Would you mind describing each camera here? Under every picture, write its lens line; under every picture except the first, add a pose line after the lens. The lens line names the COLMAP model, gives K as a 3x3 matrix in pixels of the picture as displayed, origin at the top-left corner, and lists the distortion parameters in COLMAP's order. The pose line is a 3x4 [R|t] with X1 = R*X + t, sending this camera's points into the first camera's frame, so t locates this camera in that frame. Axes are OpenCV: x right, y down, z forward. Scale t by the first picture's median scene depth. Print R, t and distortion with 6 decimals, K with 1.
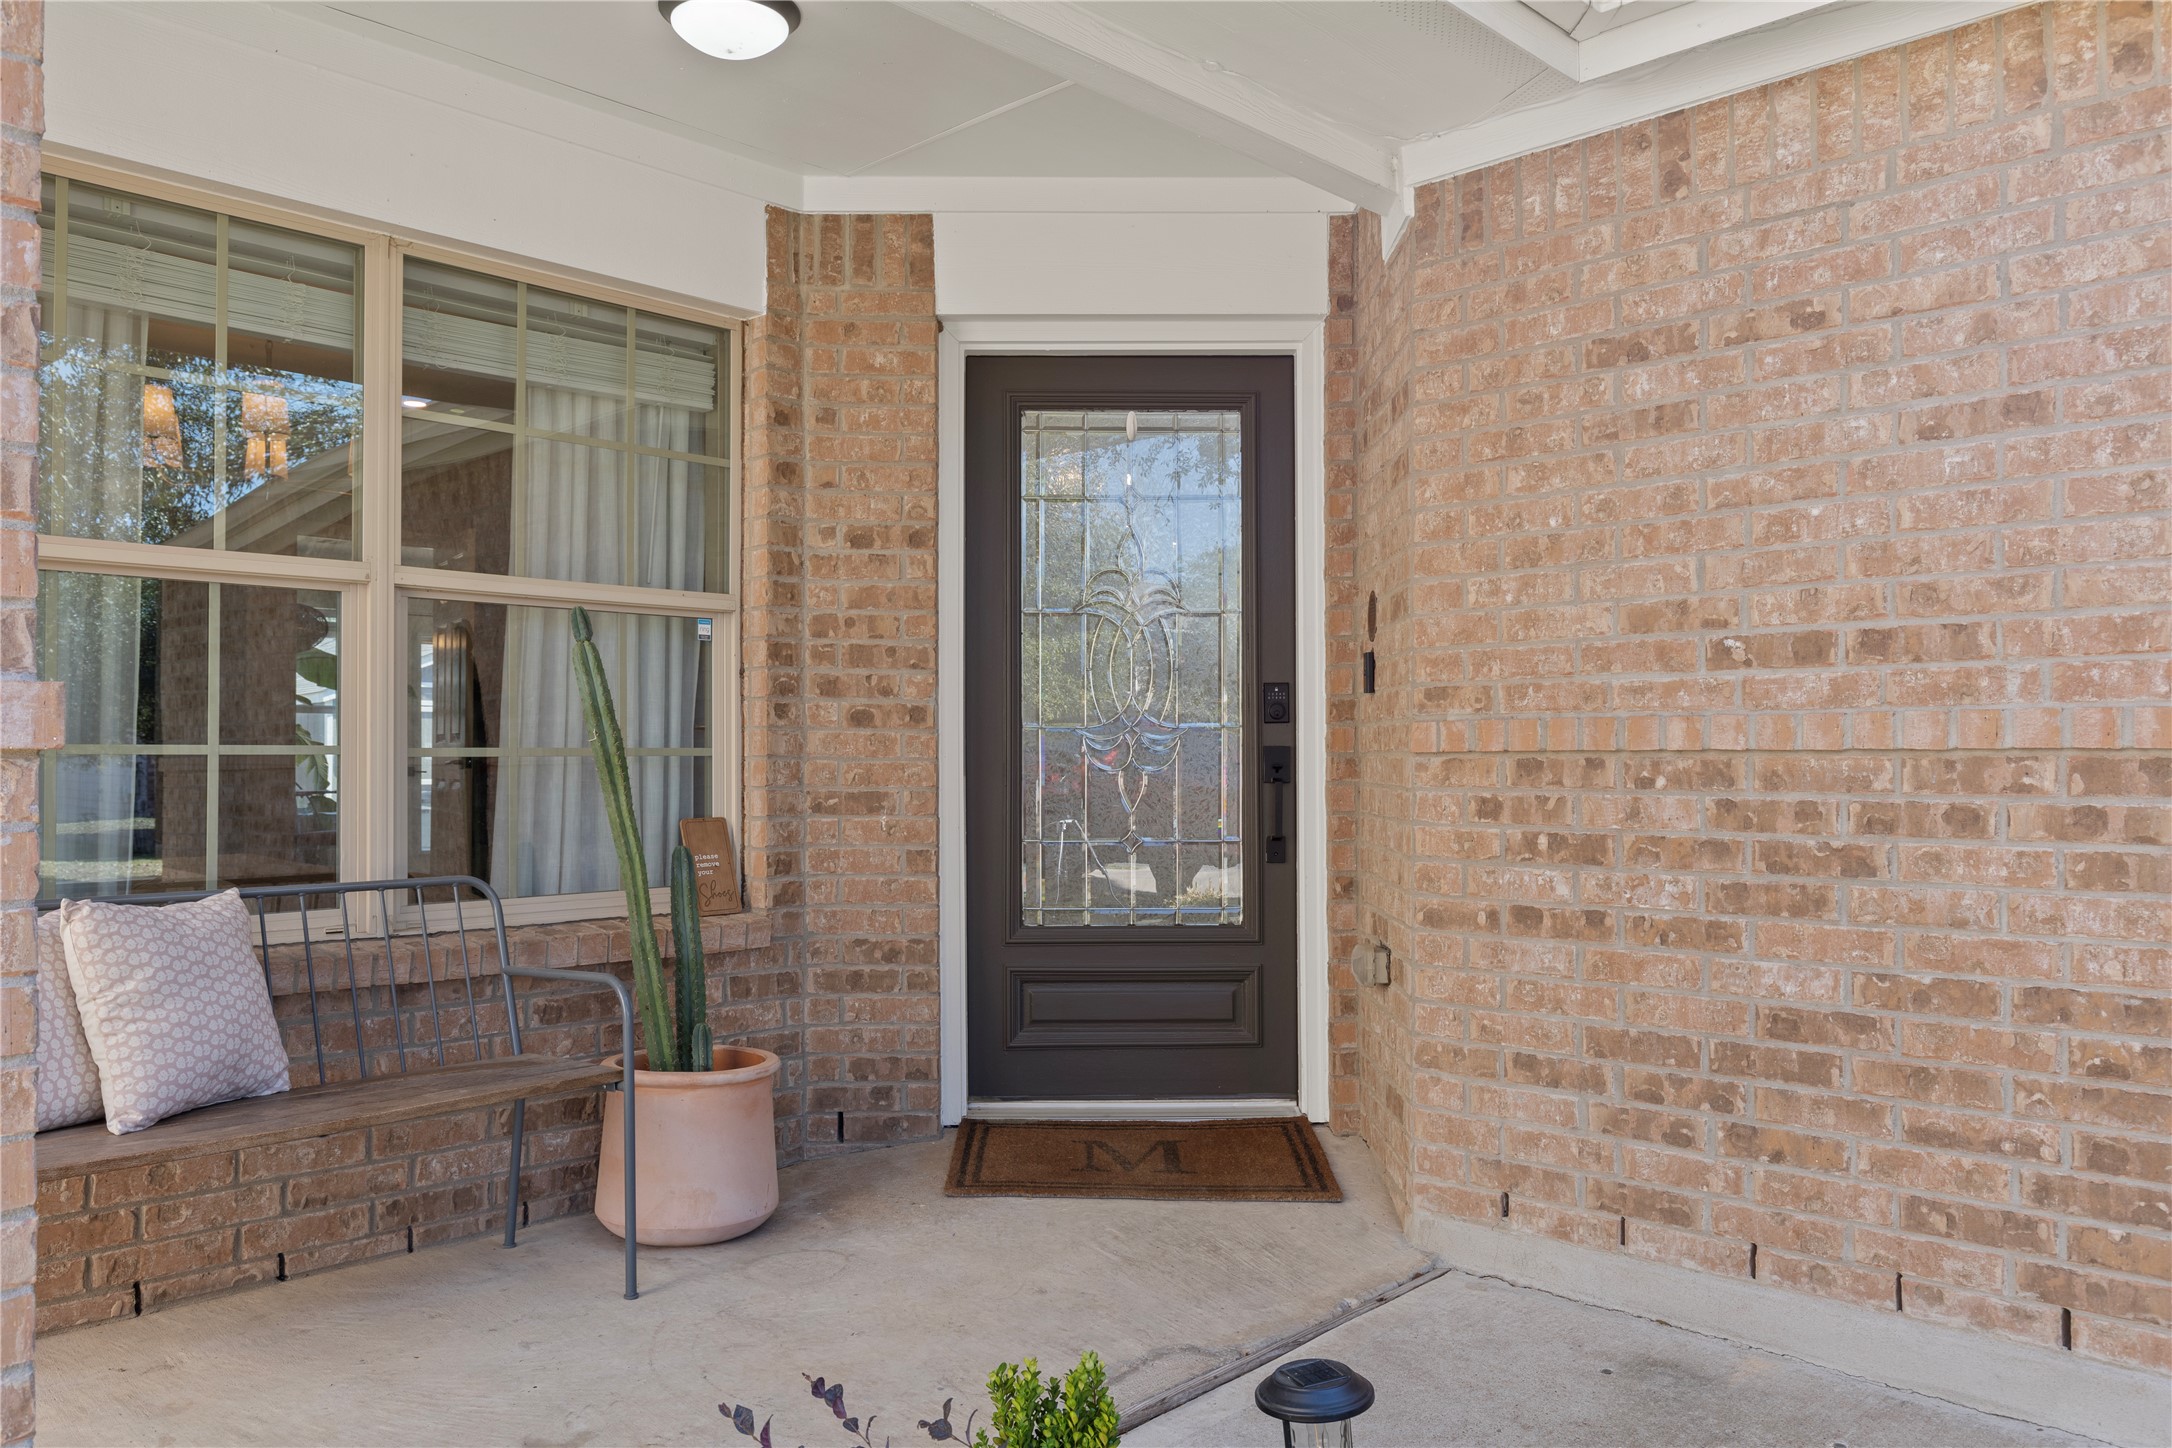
lens RADIAL K [[1599.1, 0, 1086.0], [0, 1599.1, 724.0], [0, 0, 1]] dist [0.002658, 0.001137]
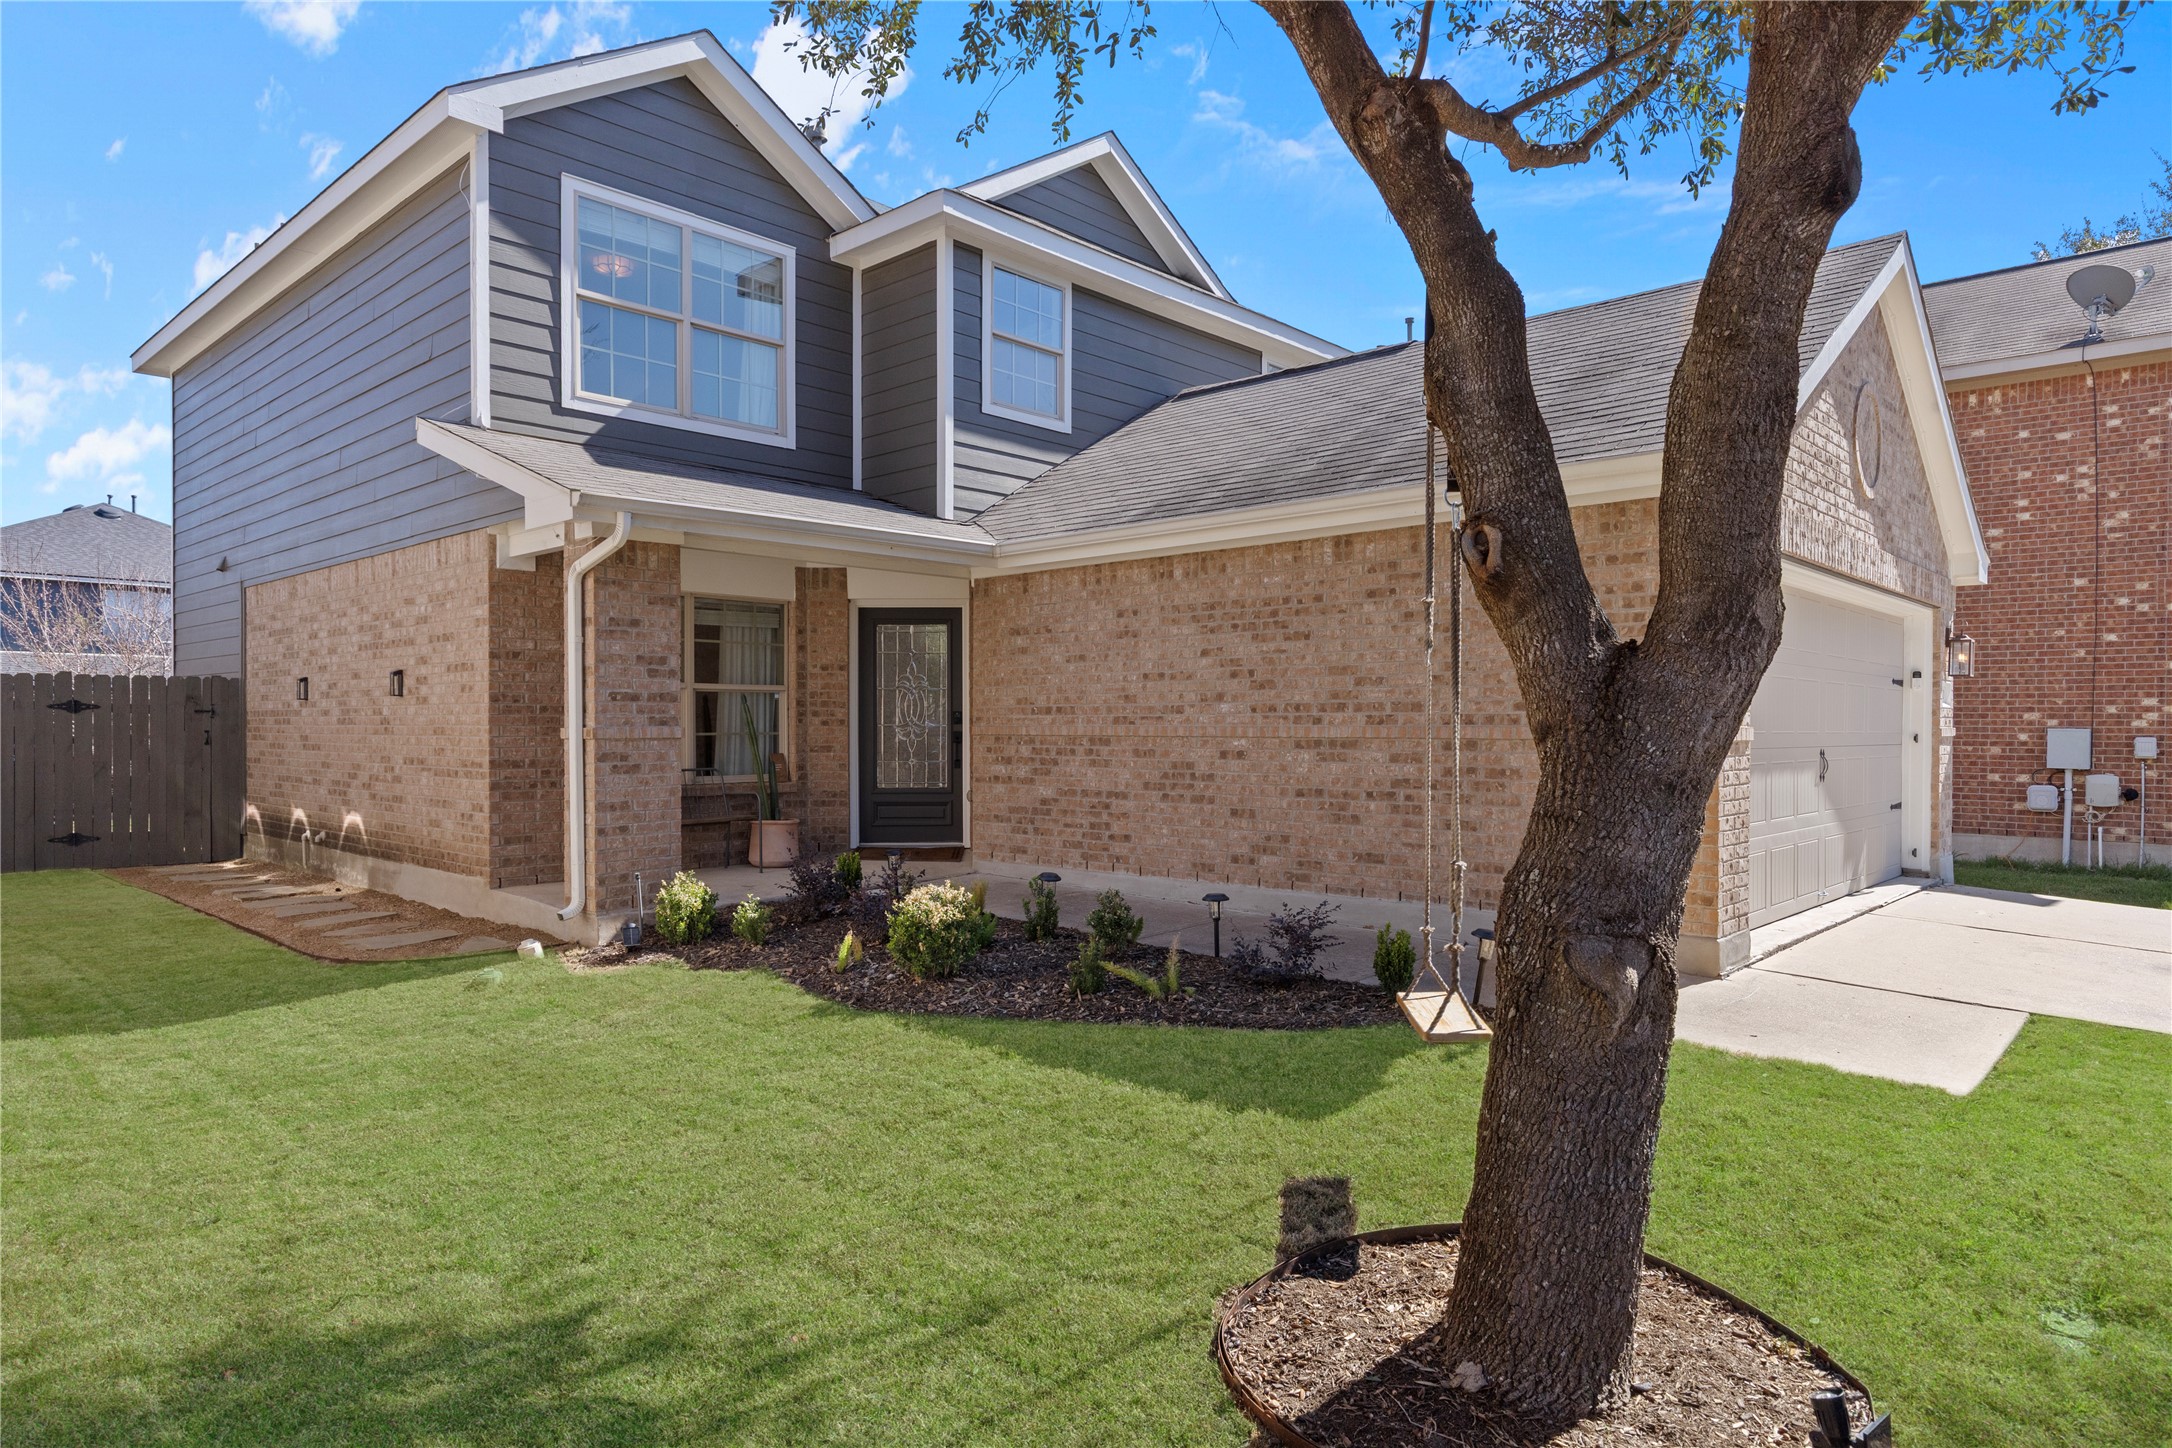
lens RADIAL K [[1285.1, 0, 1086.0], [0, 1285.1, 724.0], [0, 0, 1]] dist [0.001511, 0.000421]
pose [[0.999861, 0.000518, 0.016647, 0.365299], [-0.000907, 0.999726, 0.023371, -0.066572], [-0.016631, -0.023382, 0.999588, -1.710803]]
